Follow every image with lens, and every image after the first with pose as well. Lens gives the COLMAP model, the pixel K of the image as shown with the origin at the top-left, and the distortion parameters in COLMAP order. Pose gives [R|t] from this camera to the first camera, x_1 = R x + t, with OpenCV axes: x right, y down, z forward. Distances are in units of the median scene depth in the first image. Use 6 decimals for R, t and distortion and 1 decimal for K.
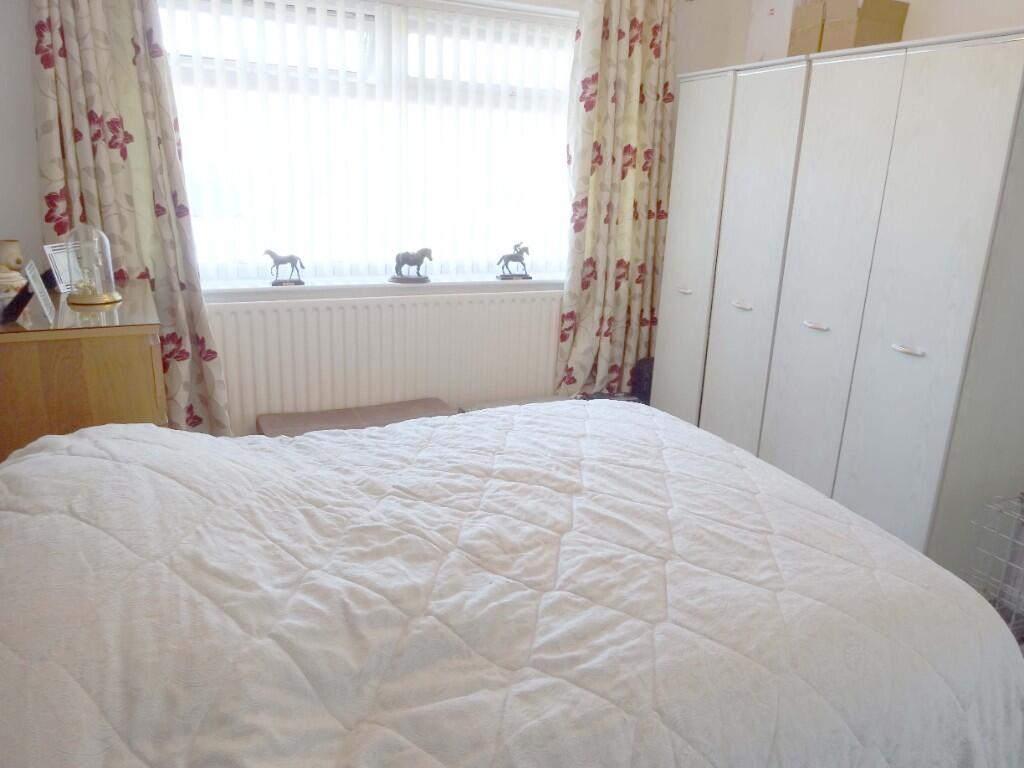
lens RADIAL K [[731.8, 0, 512.0], [0, 731.8, 384.0], [0, 0, 1]] dist [0.070694, -0.105449]
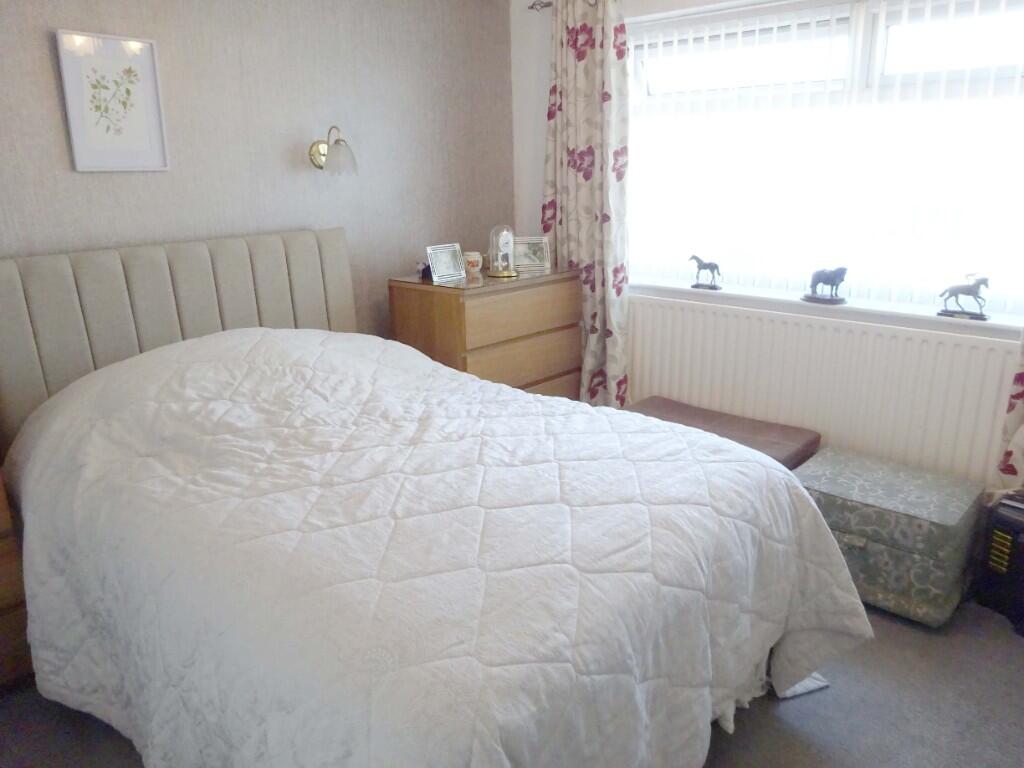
lens RADIAL K [[723.9, 0, 511.8], [0, 723.9, 406.0], [0, 0, 1]] dist [-0.126577, 0.130521]
pose [[0.392442, 0.239324, -0.888095, 0.576895], [-0.238885, 0.958942, 0.152855, -0.062361], [0.888213, 0.152166, 0.433500, 0.315687]]
